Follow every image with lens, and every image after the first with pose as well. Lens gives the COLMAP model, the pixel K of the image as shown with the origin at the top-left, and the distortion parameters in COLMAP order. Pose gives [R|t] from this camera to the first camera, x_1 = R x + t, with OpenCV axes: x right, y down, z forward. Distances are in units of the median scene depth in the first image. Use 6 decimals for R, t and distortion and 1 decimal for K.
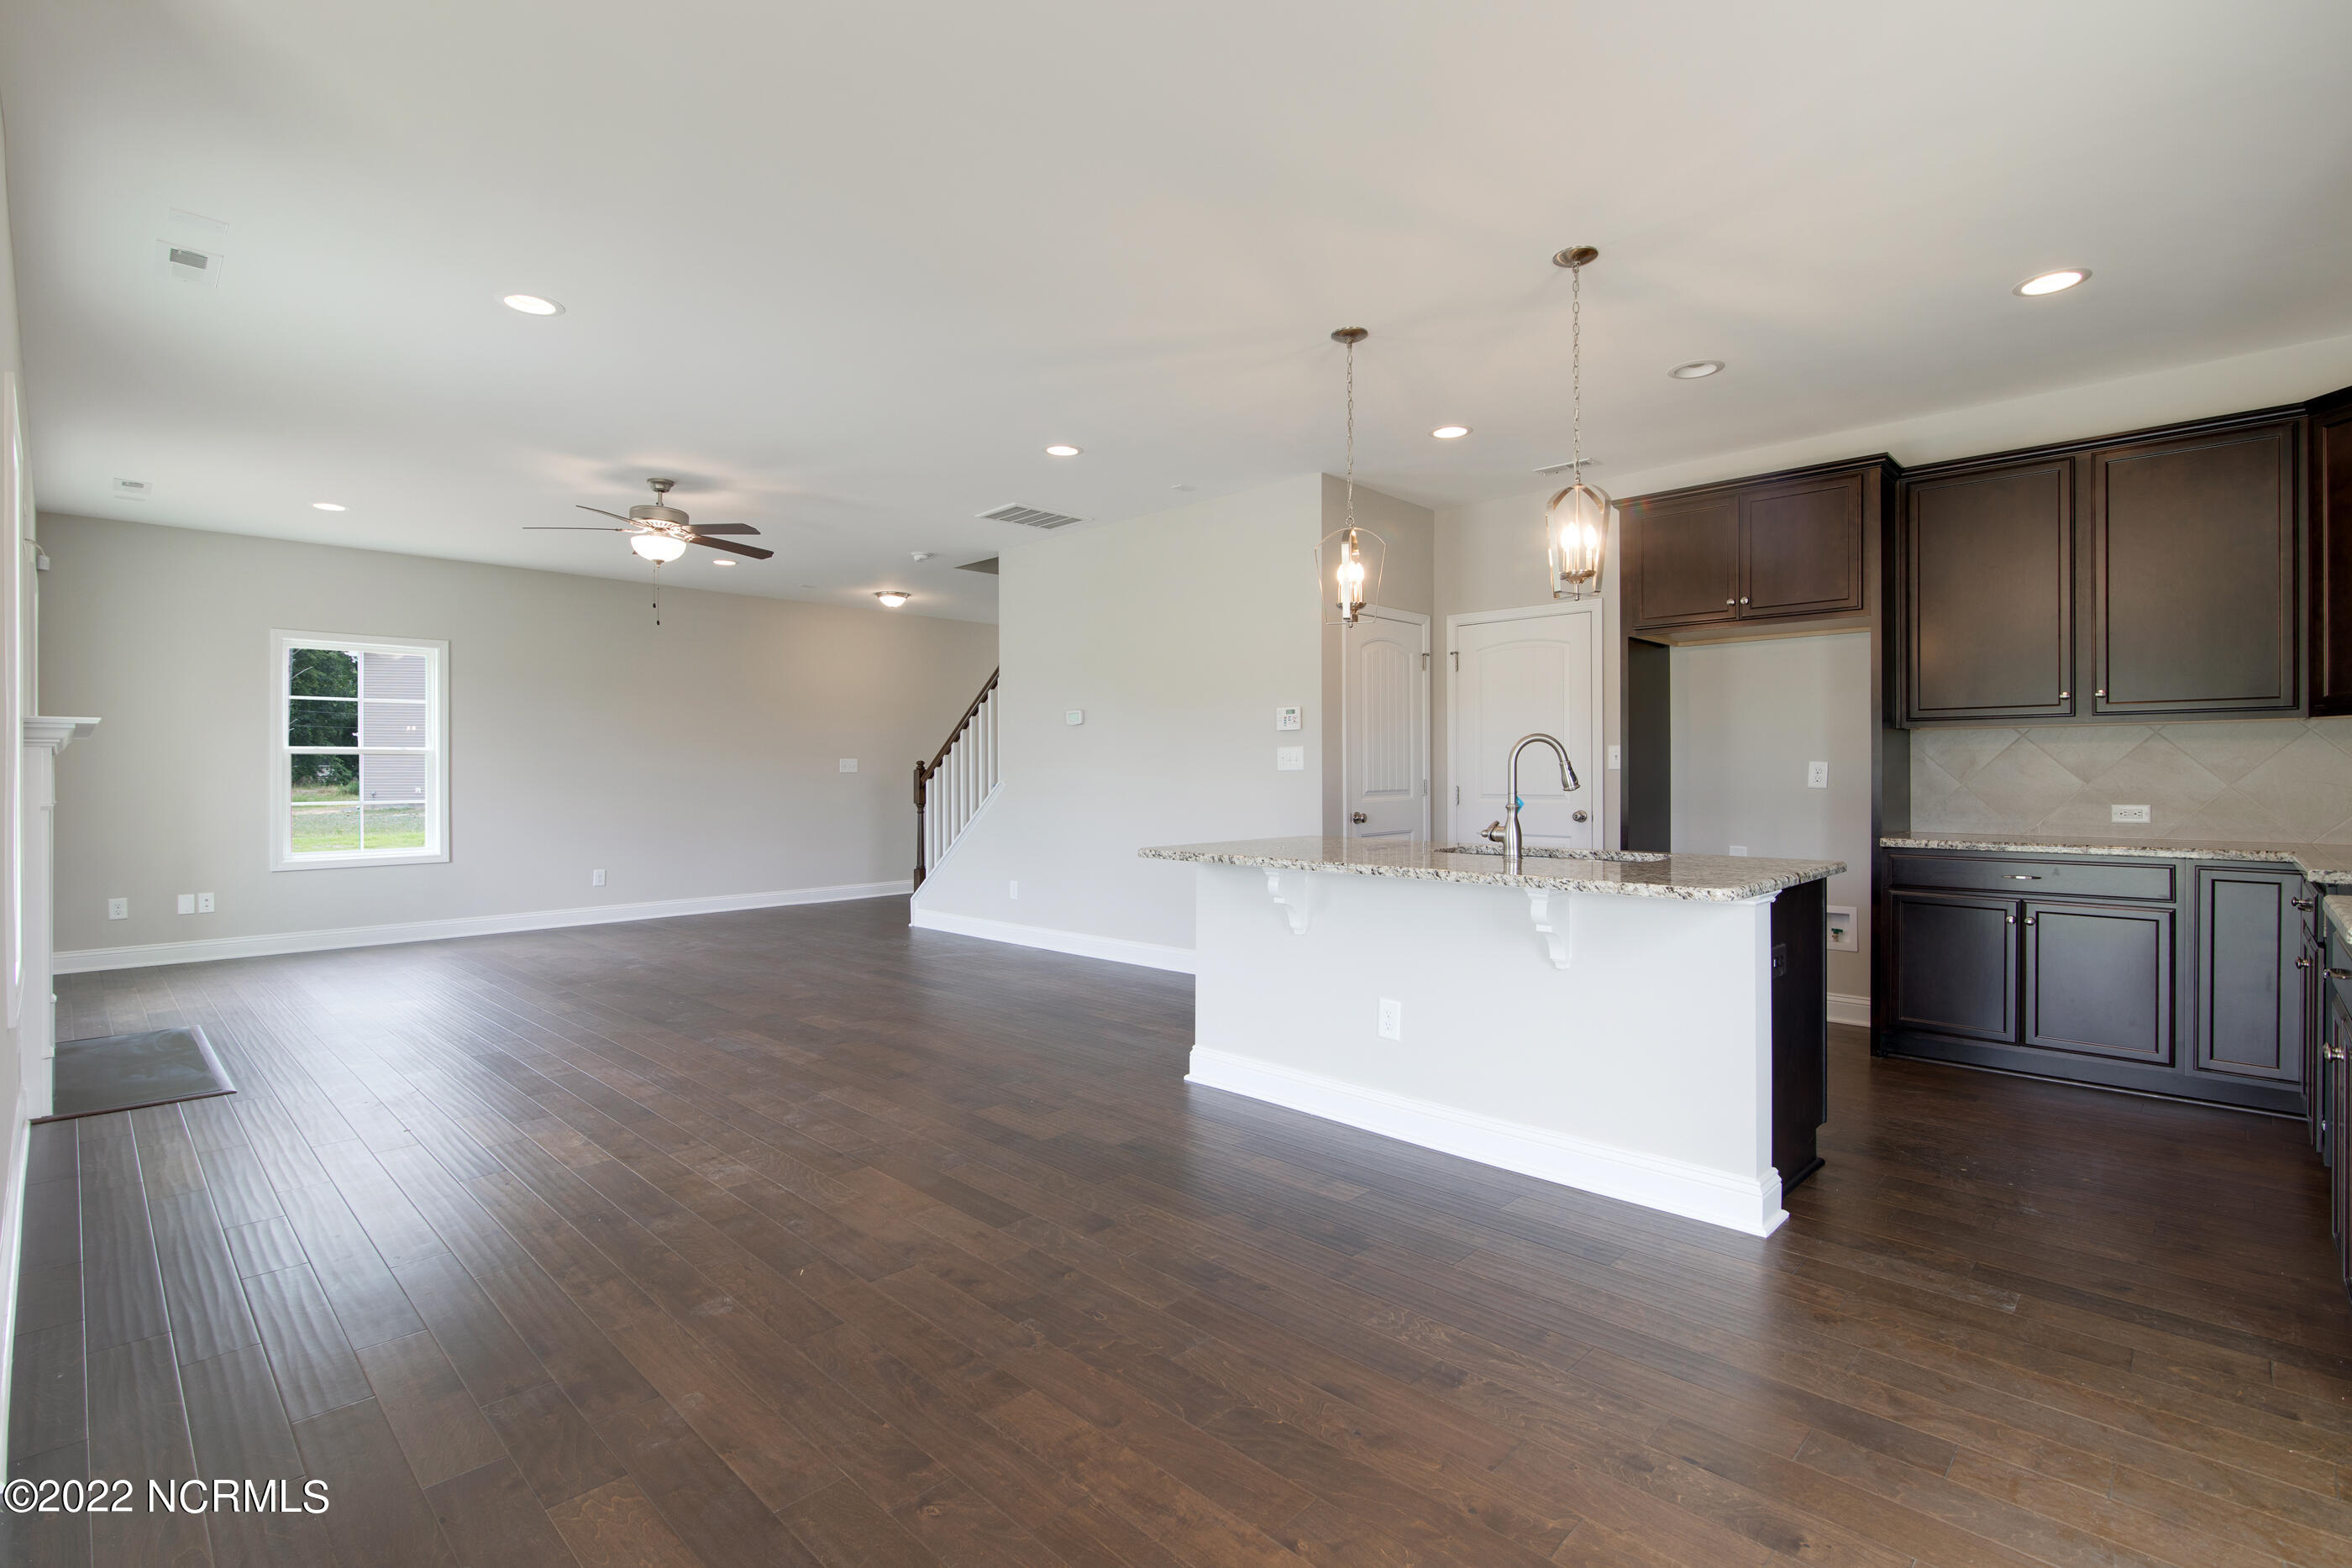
lens RADIAL K [[1087.9, 0, 1180.5], [0, 1087.9, 774.2], [0, 0, 1]] dist [-0.003823, 0.000986]
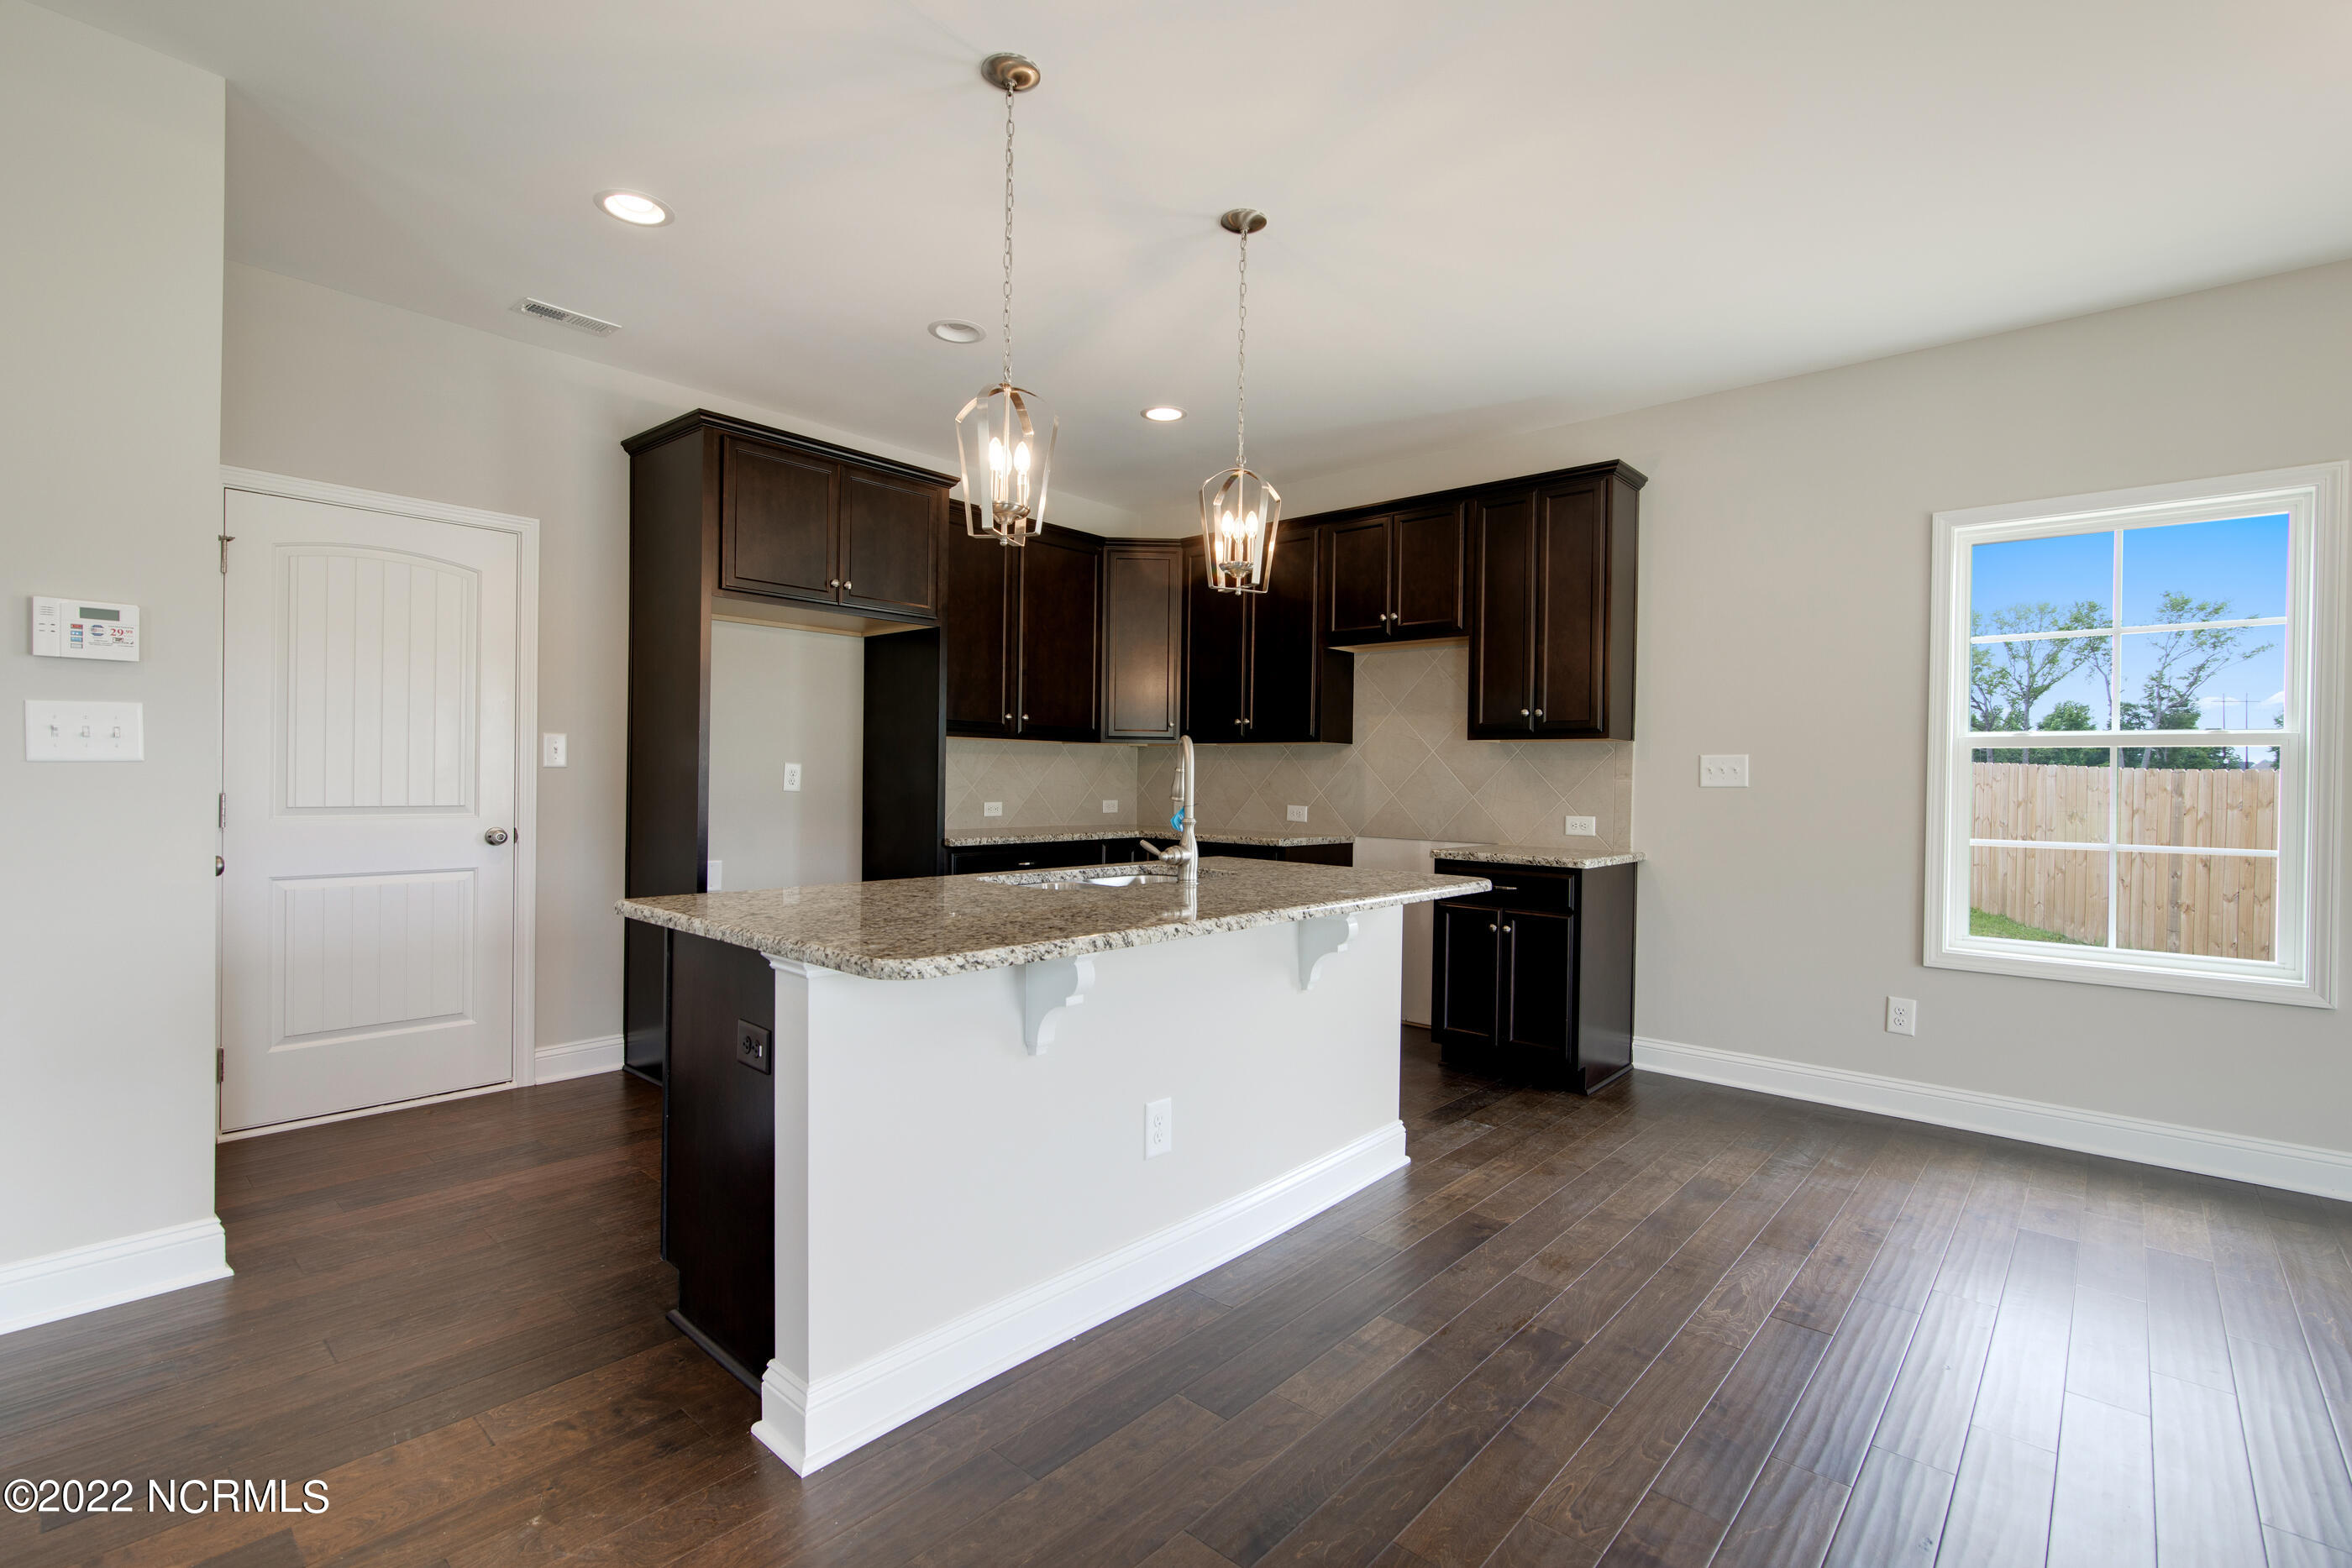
lens RADIAL K [[1054.1, 0, 1181.8], [0, 1054.1, 787.1], [0, 0, 1]] dist [-0.000992, 0.000536]
pose [[-0.040616, -0.007468, 0.999147, -0.300917], [-0.012978, 0.999892, 0.006946, -0.001379], [-0.999091, -0.012684, -0.040709, 0.615996]]
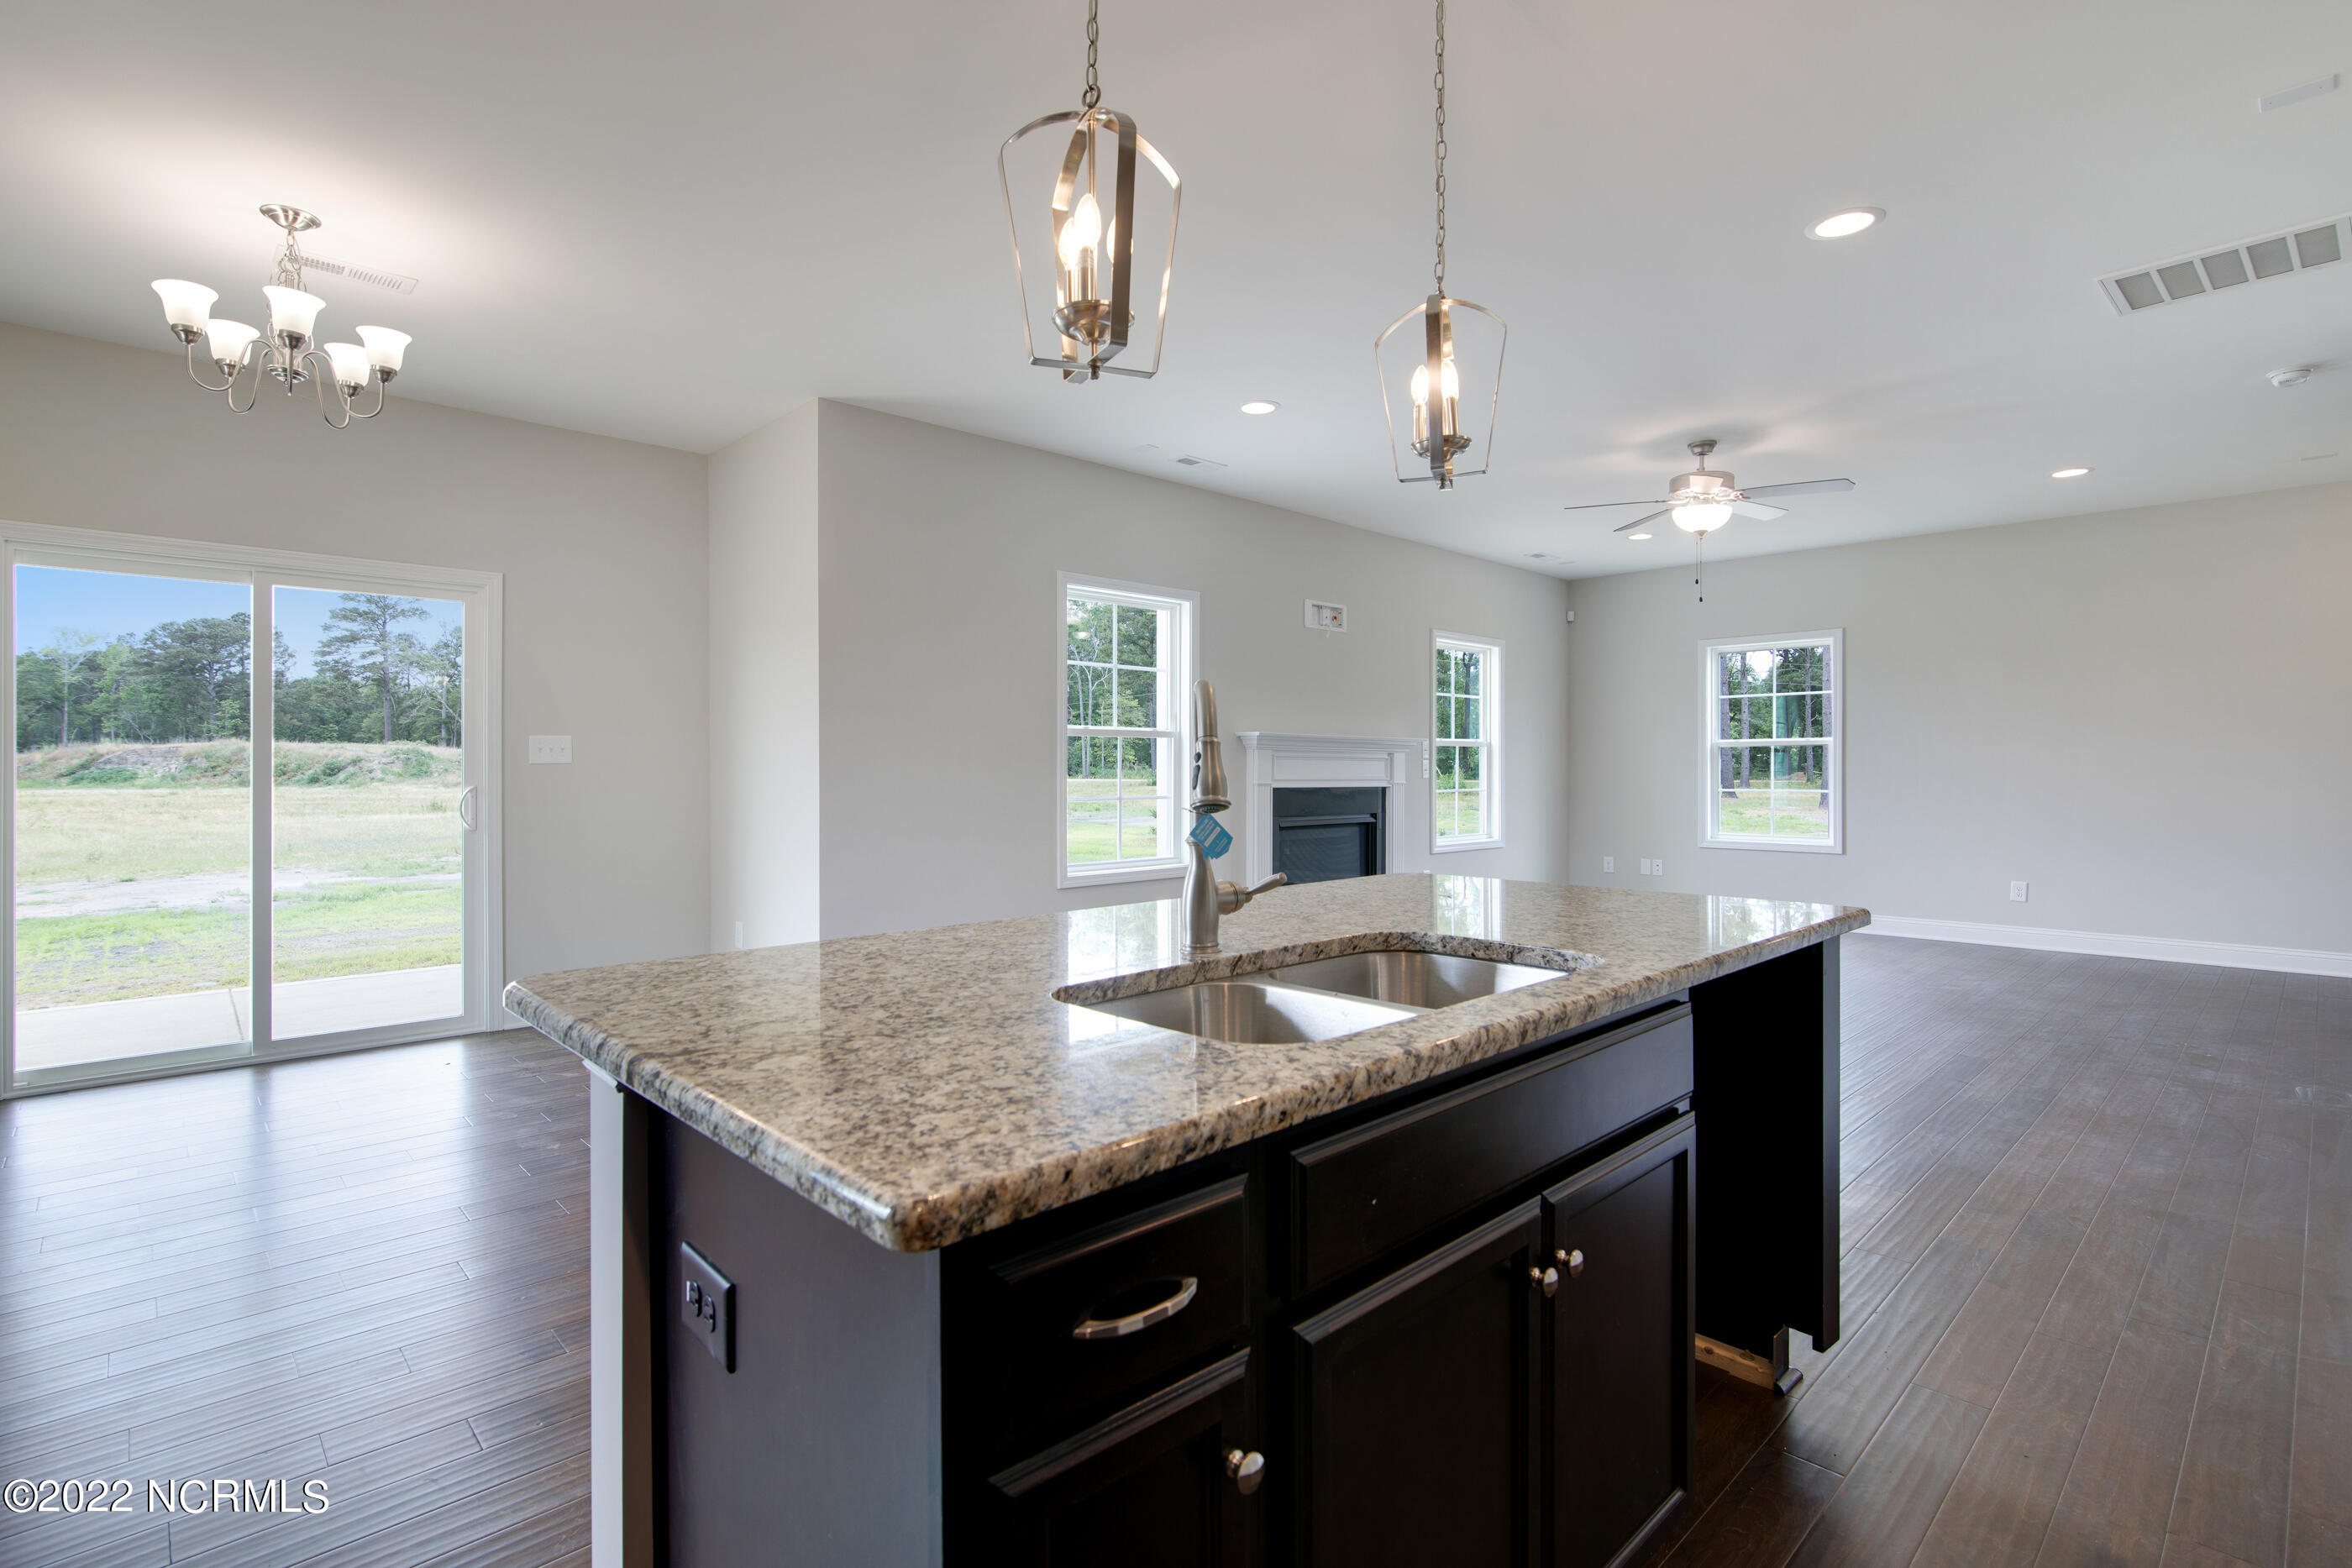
lens RADIAL K [[1104.3, 0, 1184.4], [0, 1104.3, 766.7], [0, 0, 1]] dist [-0.003719, -0.000352]
pose [[-0.035221, 0.002880, -0.999375, 0.463434], [0.001204, 0.999995, 0.002840, -0.001955], [0.999379, -0.001103, -0.035224, 0.599899]]
